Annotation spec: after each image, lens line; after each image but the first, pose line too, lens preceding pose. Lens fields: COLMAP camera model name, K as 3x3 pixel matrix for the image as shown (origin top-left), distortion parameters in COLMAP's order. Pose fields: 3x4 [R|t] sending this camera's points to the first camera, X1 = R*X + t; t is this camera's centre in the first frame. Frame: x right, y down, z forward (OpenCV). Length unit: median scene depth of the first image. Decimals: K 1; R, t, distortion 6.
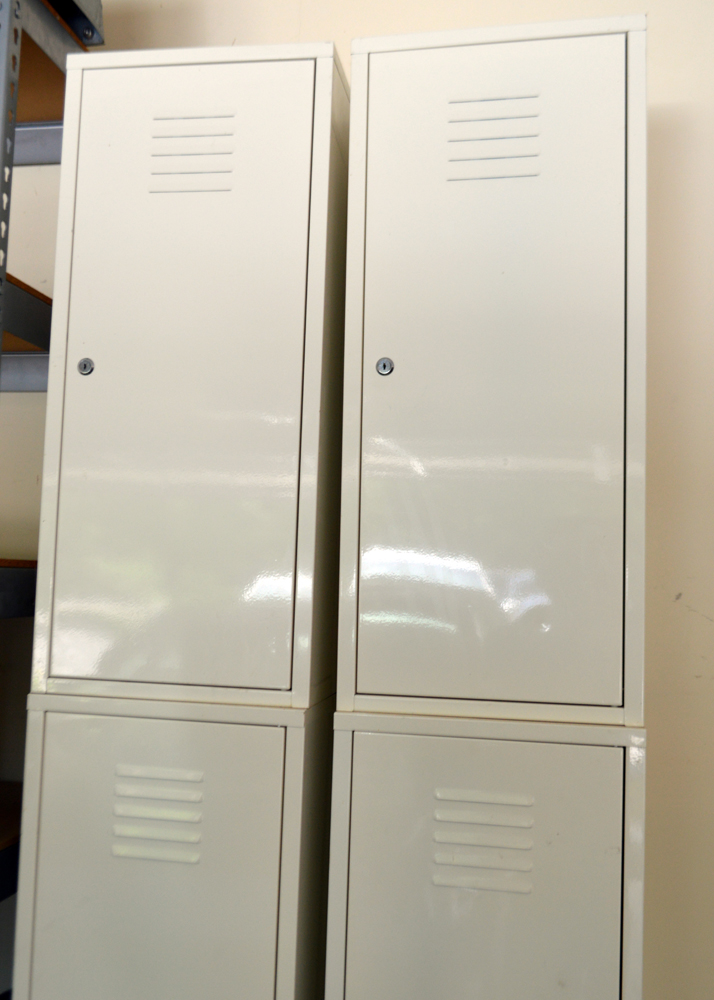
lens RADIAL K [[983.8, 0, 353.6], [0, 983.8, 509.1], [0, 0, 1]] dist [-0.024263, 0.000000]
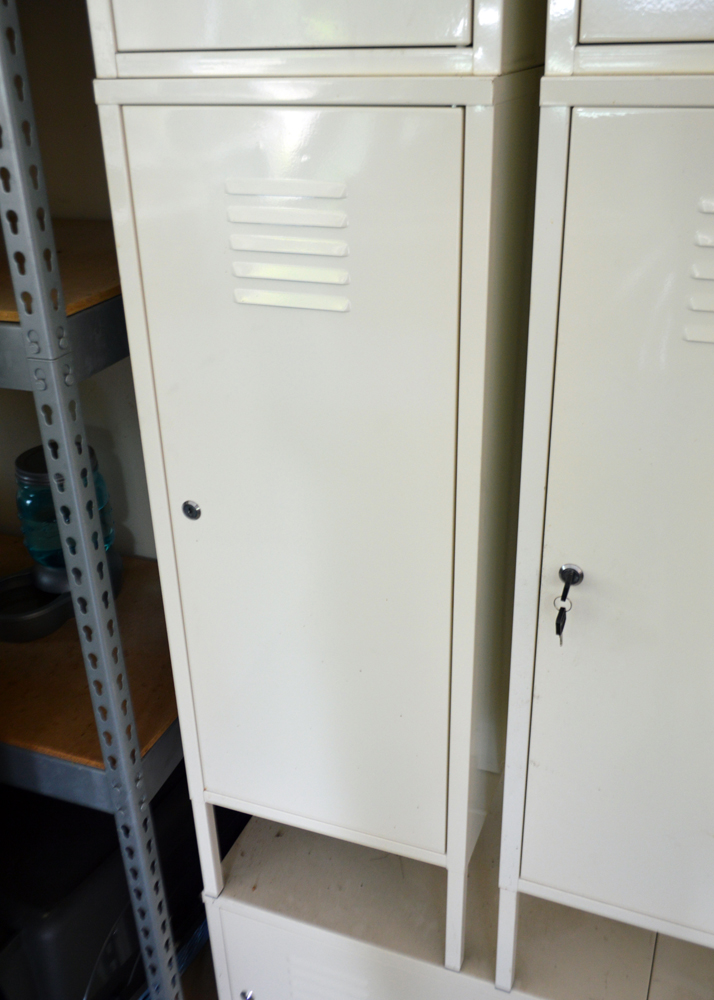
lens RADIAL K [[983.8, 0, 354.7], [0, 983.8, 509.7], [0, 0, 1]] dist [-0.024263, 0.000000]
pose [[0.977811, 0.036935, -0.206209, 0.002647], [0.073342, 0.861685, 0.502116, 0.121590], [0.196233, -0.506098, 0.839855, 0.314127]]
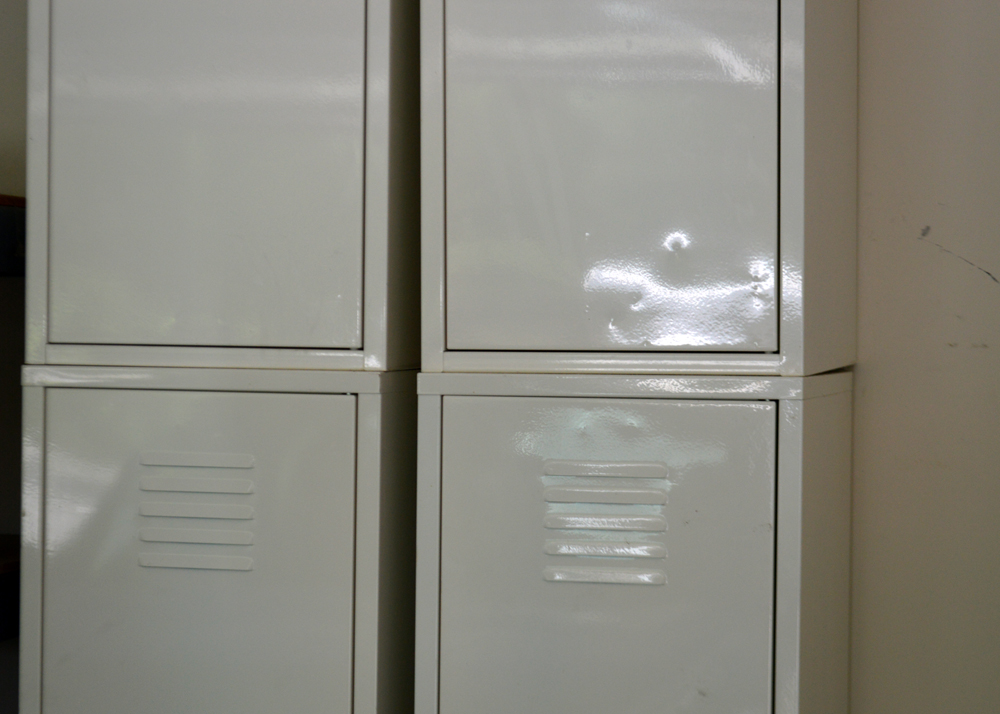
lens RADIAL K [[2116.1, 0, 504.0], [0, 2116.1, 354.2], [0, 0, 1]] dist [0.112833, 0.000000]
pose [[0.999228, -0.022291, -0.032365, 0.102730], [0.025244, 0.995261, 0.093909, 0.034442], [0.030118, -0.094653, 0.995055, -0.668254]]
